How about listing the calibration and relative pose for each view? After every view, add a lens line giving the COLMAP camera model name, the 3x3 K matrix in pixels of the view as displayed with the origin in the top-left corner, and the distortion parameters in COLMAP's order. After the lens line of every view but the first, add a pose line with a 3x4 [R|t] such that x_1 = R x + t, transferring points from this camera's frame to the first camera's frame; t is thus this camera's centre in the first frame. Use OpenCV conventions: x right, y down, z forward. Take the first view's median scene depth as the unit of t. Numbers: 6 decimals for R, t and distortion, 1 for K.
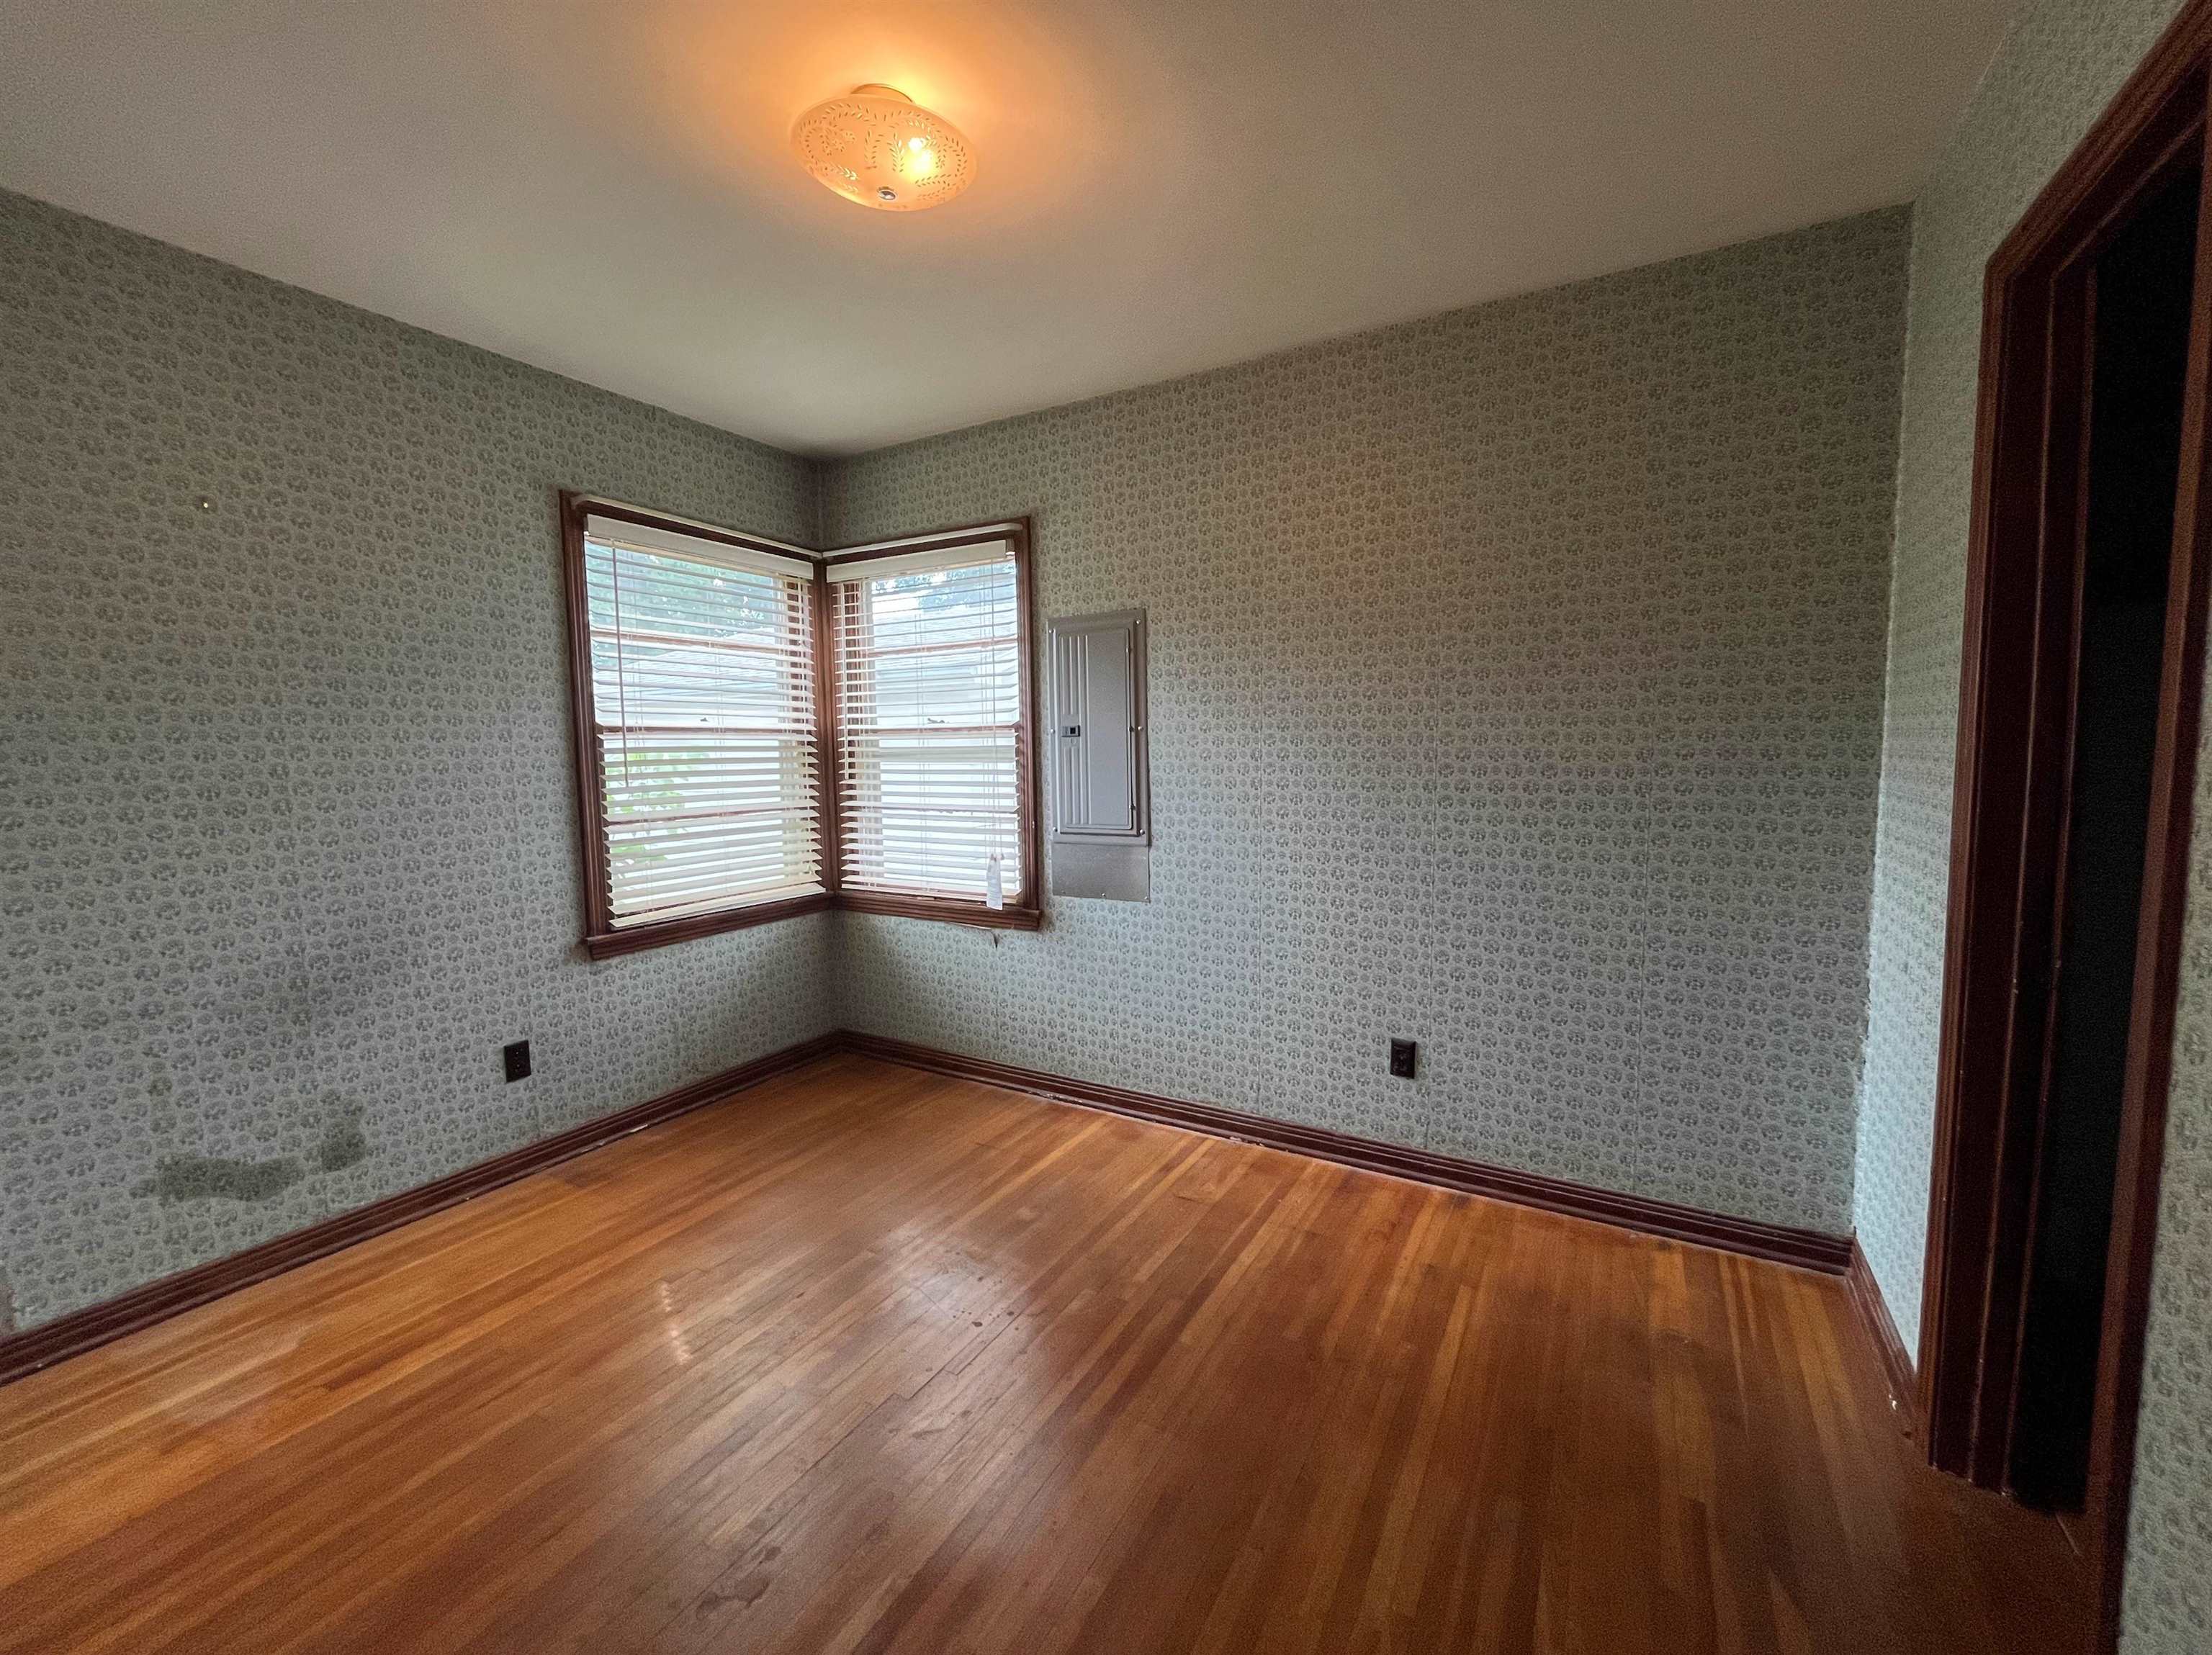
lens RADIAL K [[891.8, 0, 1104.1], [0, 891.8, 816.7], [0, 0, 1]] dist [-0.000898, -0.000193]
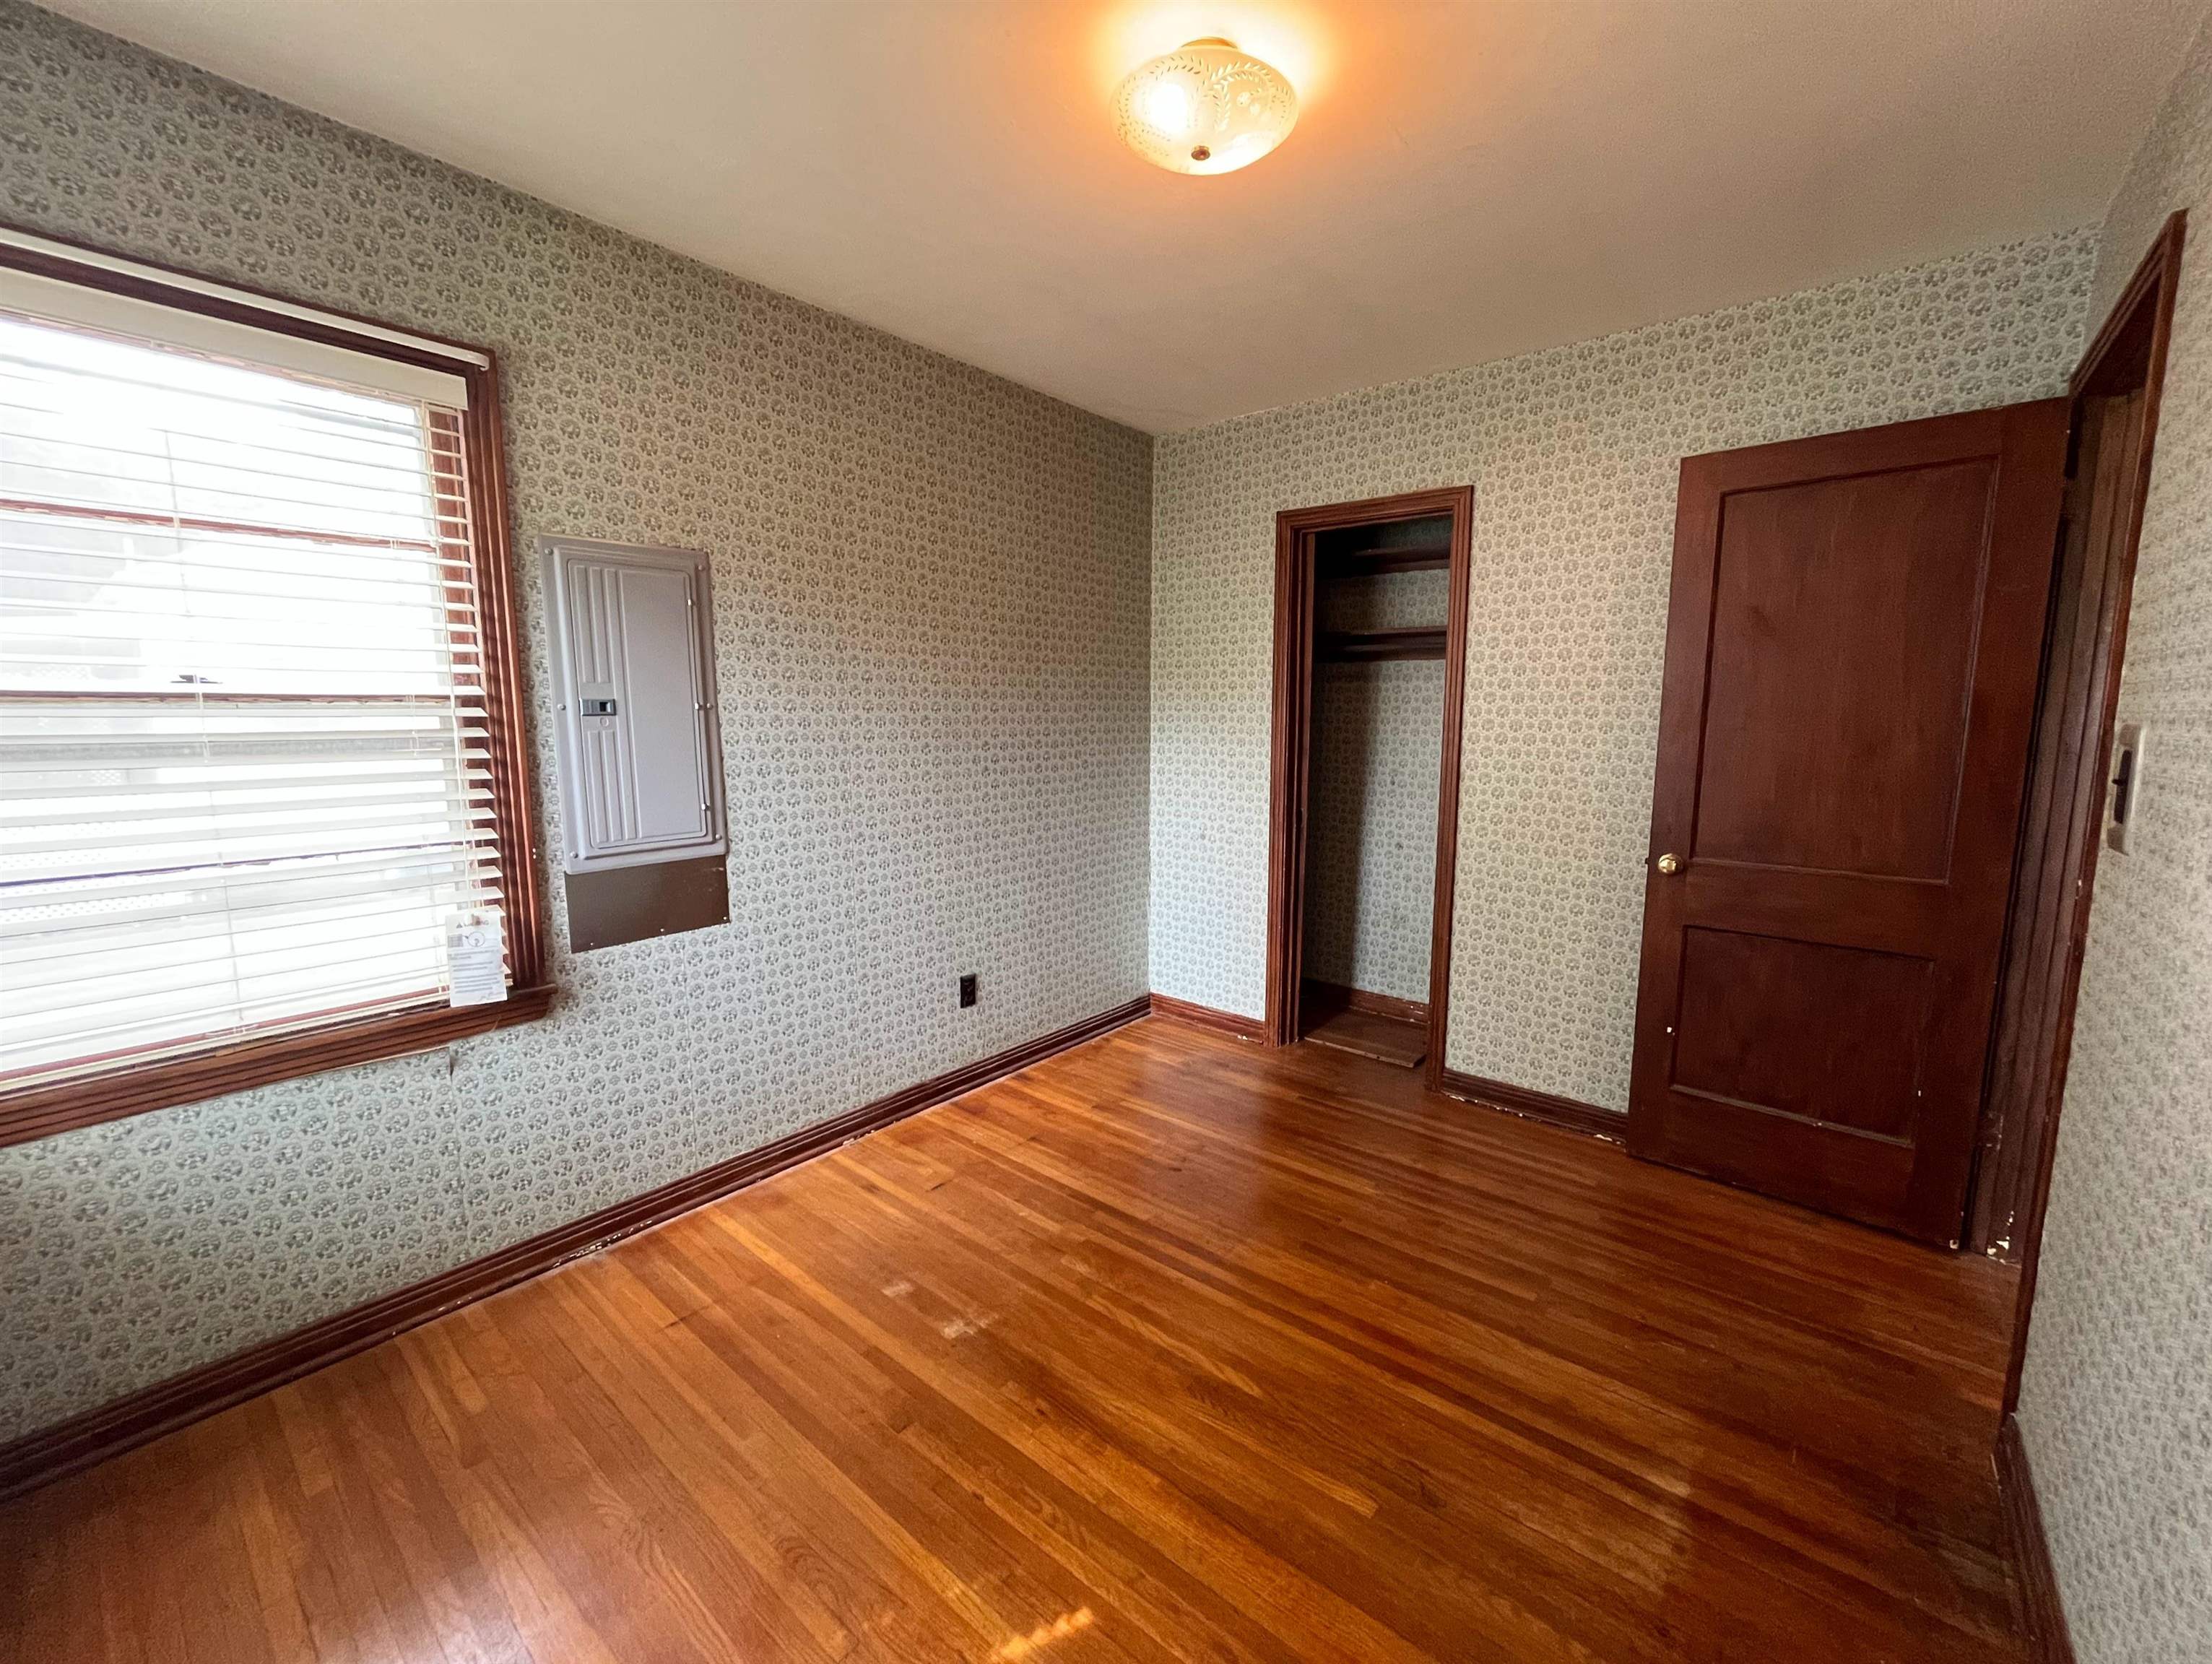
lens RADIAL K [[899.0, 0, 1115.2], [0, 899.0, 825.7], [0, 0, 1]] dist [0.000255, 0.000094]
pose [[0.161218, -0.112783, 0.980453, -0.701730], [0.078105, 0.991791, 0.101244, -0.047395], [-0.983823, 0.060256, 0.168704, 0.530743]]
